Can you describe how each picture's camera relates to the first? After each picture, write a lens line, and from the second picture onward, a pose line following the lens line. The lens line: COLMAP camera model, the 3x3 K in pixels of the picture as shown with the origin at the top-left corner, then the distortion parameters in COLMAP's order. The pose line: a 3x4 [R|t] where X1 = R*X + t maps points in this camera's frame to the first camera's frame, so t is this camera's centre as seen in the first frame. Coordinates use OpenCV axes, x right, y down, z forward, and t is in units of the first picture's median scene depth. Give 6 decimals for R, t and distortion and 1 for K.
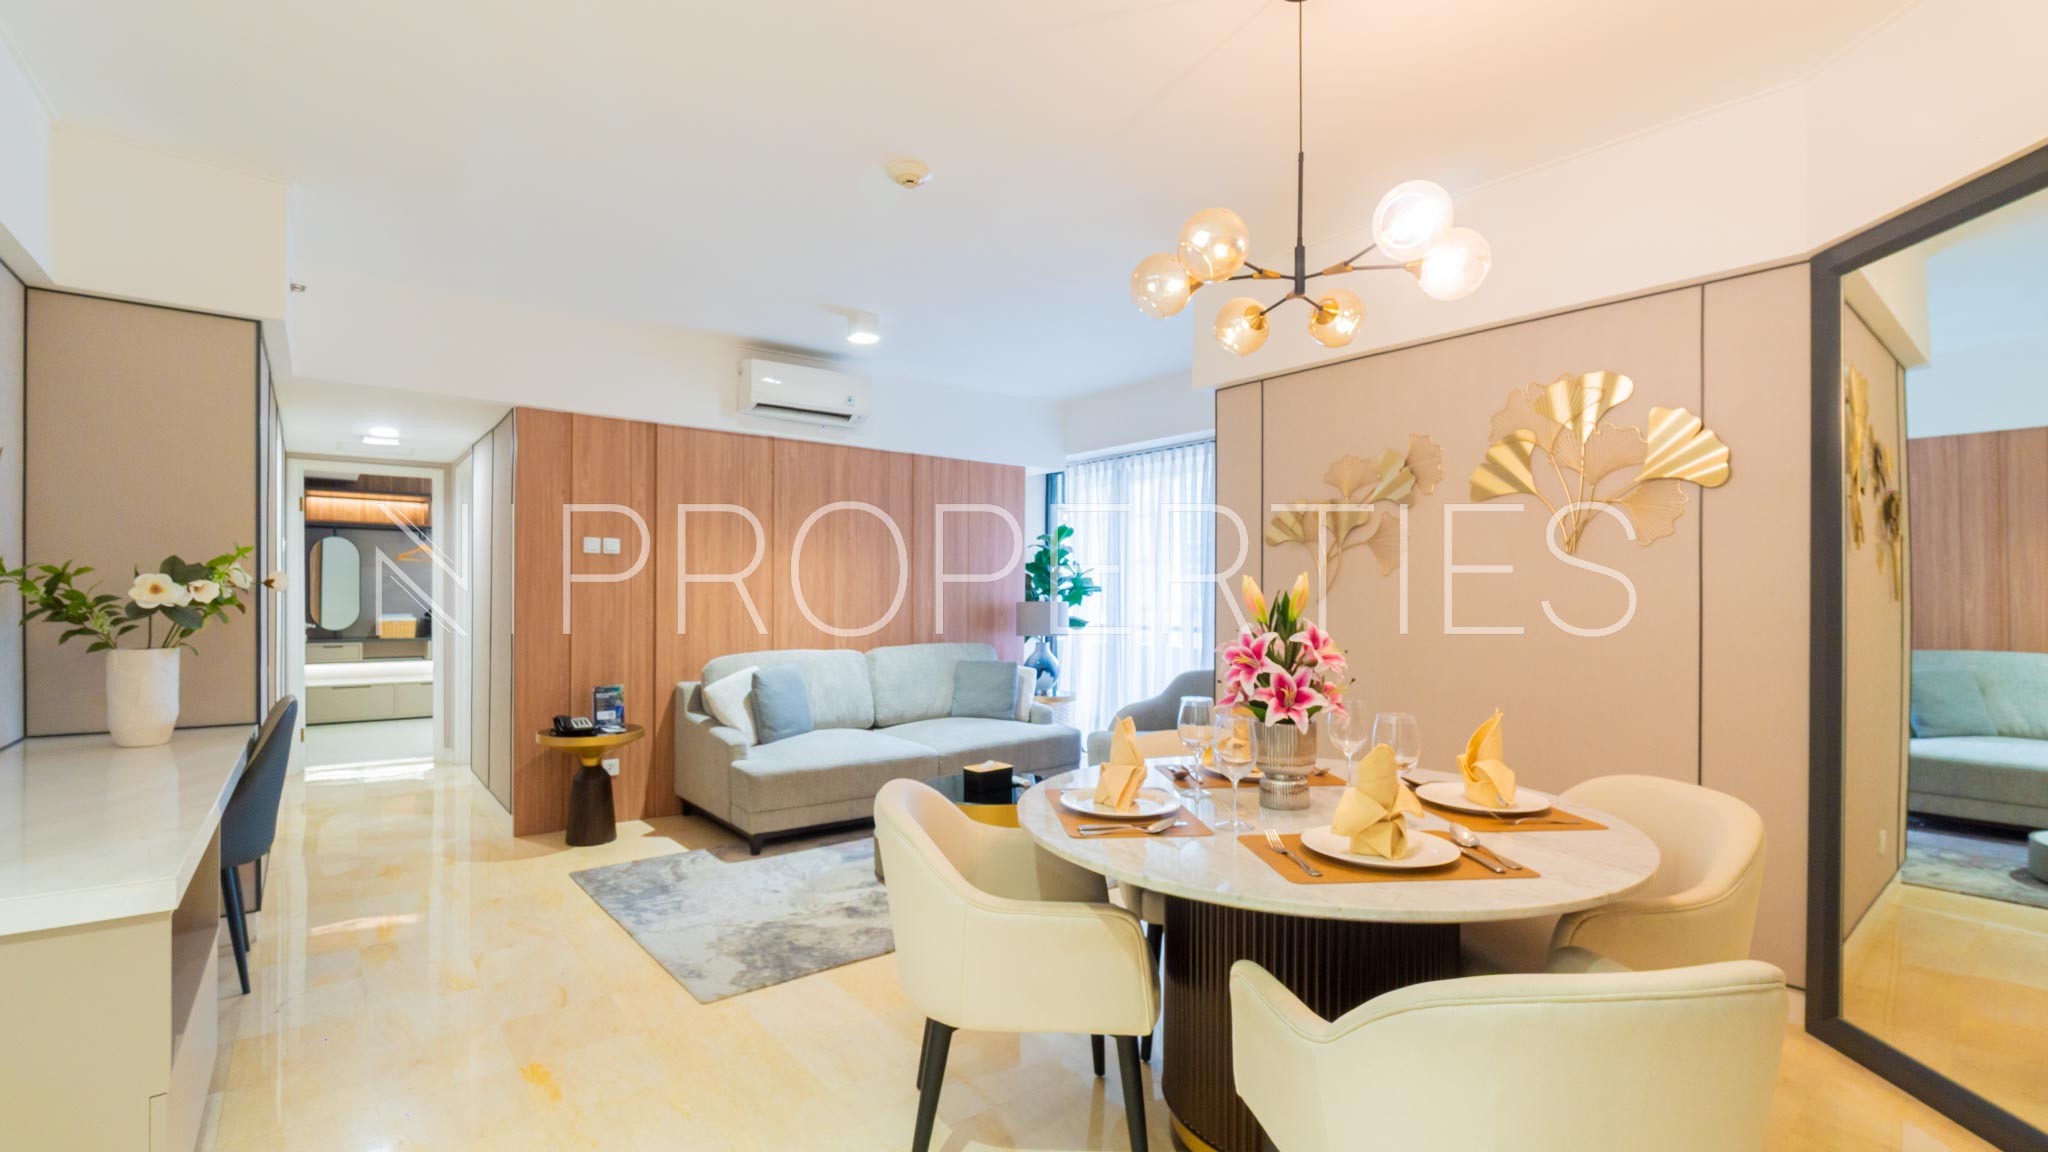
lens RADIAL K [[873.8, 0, 995.1], [0, 873.8, 572.6], [0, 0, 1]] dist [-0.002964, -0.000191]
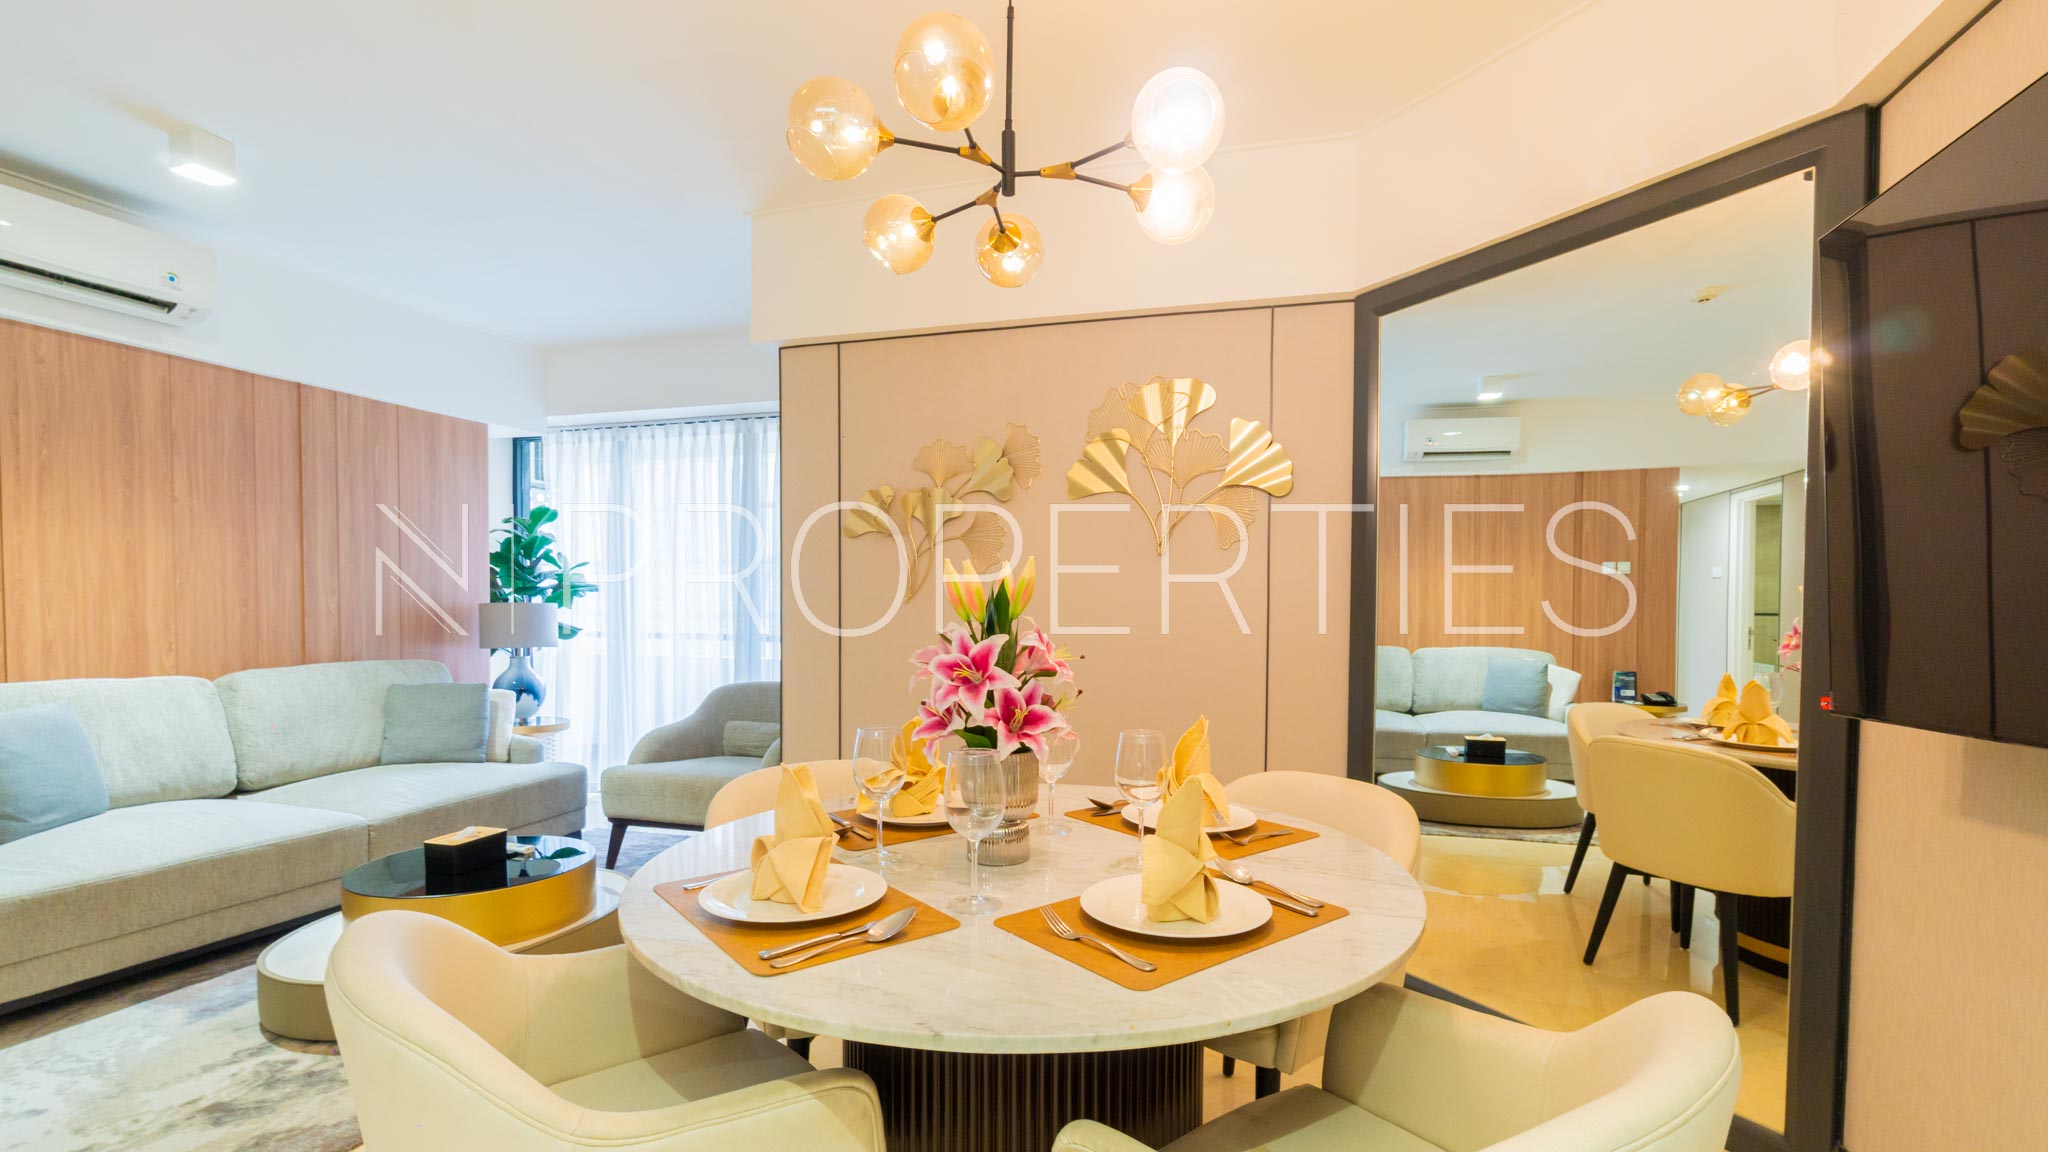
lens RADIAL K [[900.3, 0, 1033.1], [0, 900.3, 627.9], [0, 0, 1]] dist [-0.001501, -0.000350]
pose [[0.820580, -0.009809, 0.571447, -0.034417], [-0.021983, 0.998571, 0.048708, 0.008403], [-0.571108, -0.052531, 0.819192, 0.119963]]
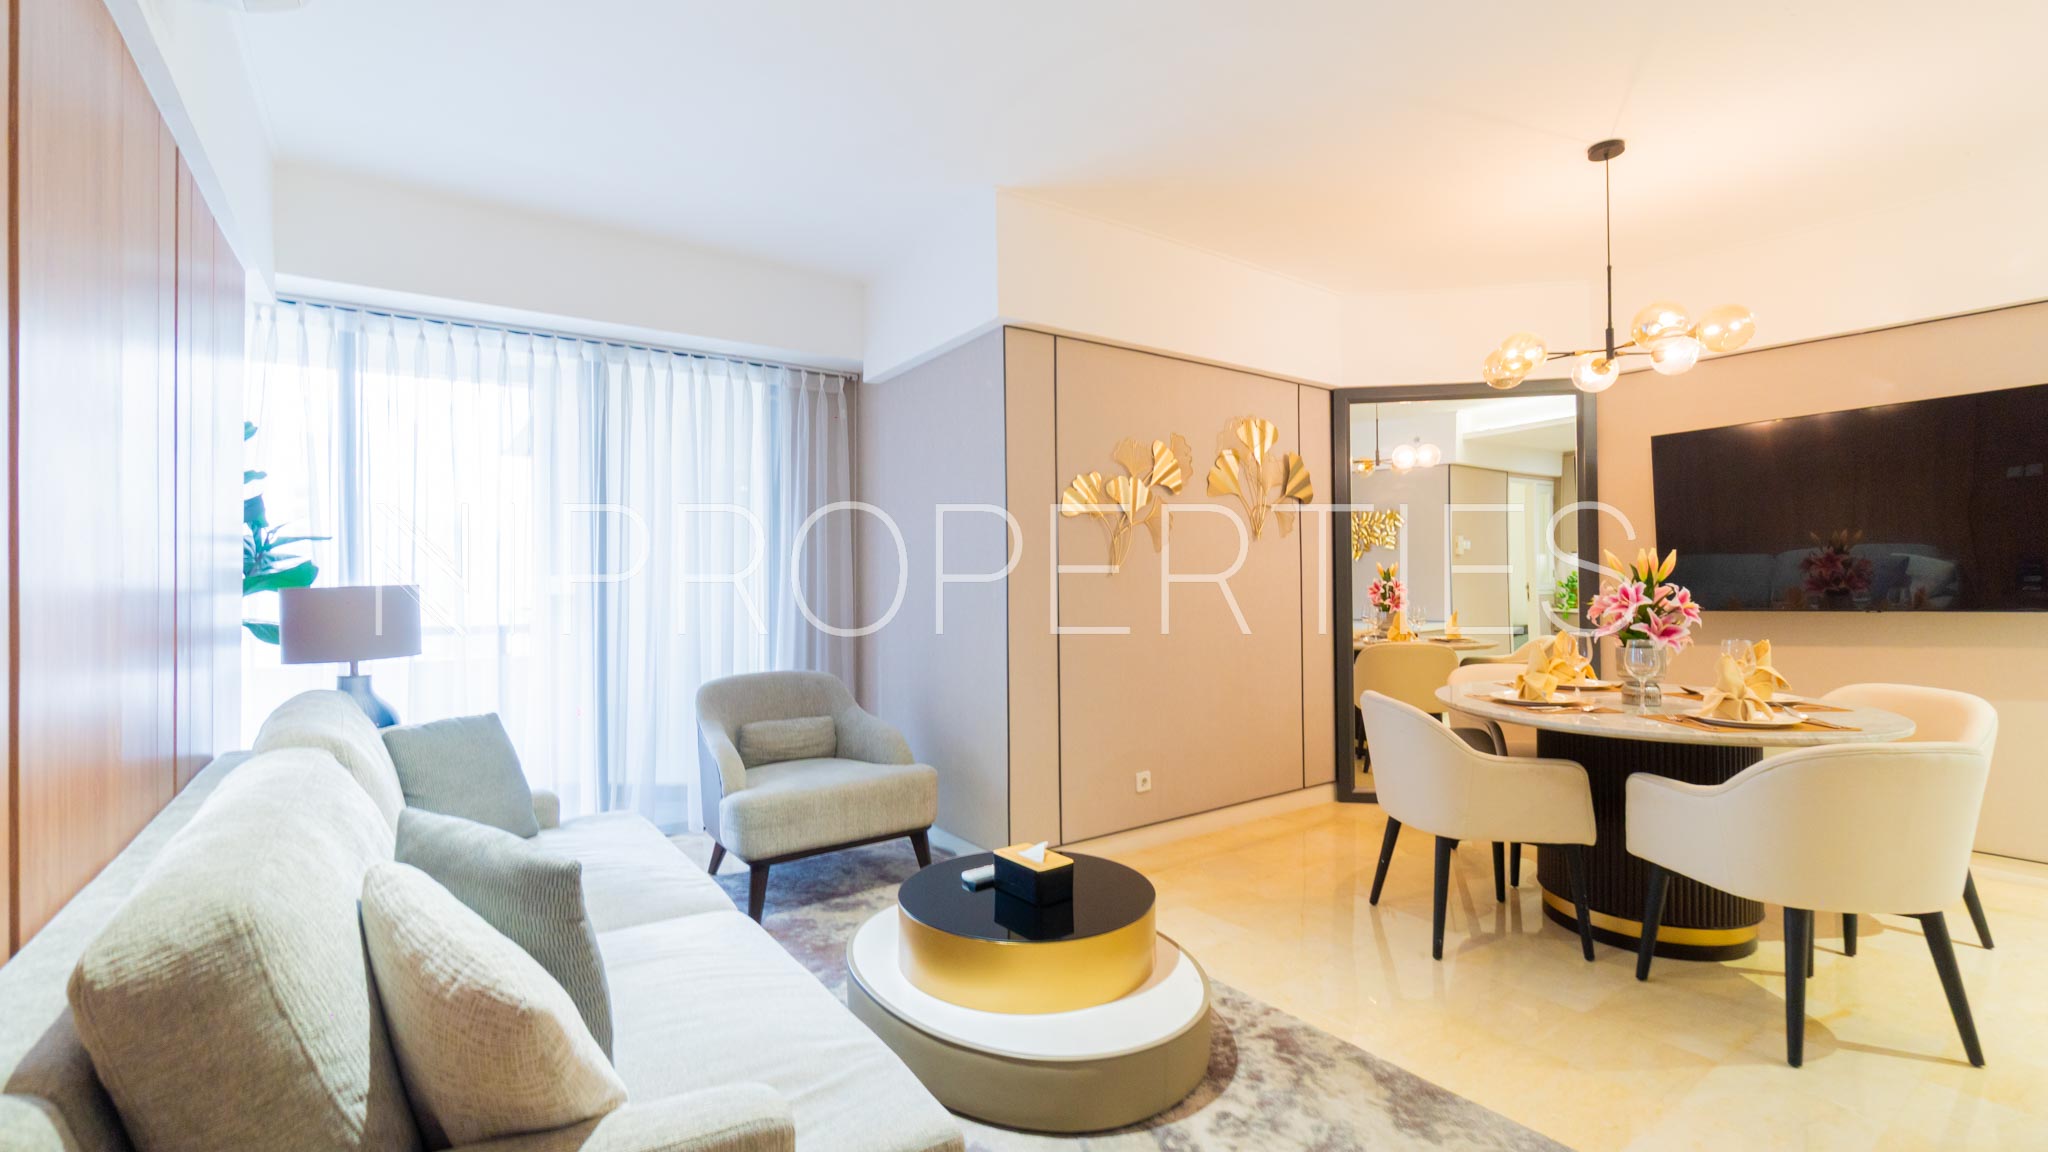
lens RADIAL K [[873.8, 0, 995.1], [0, 873.8, 572.6], [0, 0, 1]] dist [-0.002964, -0.000191]
pose [[0.069564, 0.003160, 0.997572, -0.508674], [-0.024258, 0.999705, -0.001475, 0.024466], [-0.997282, -0.024097, 0.069621, 0.825800]]
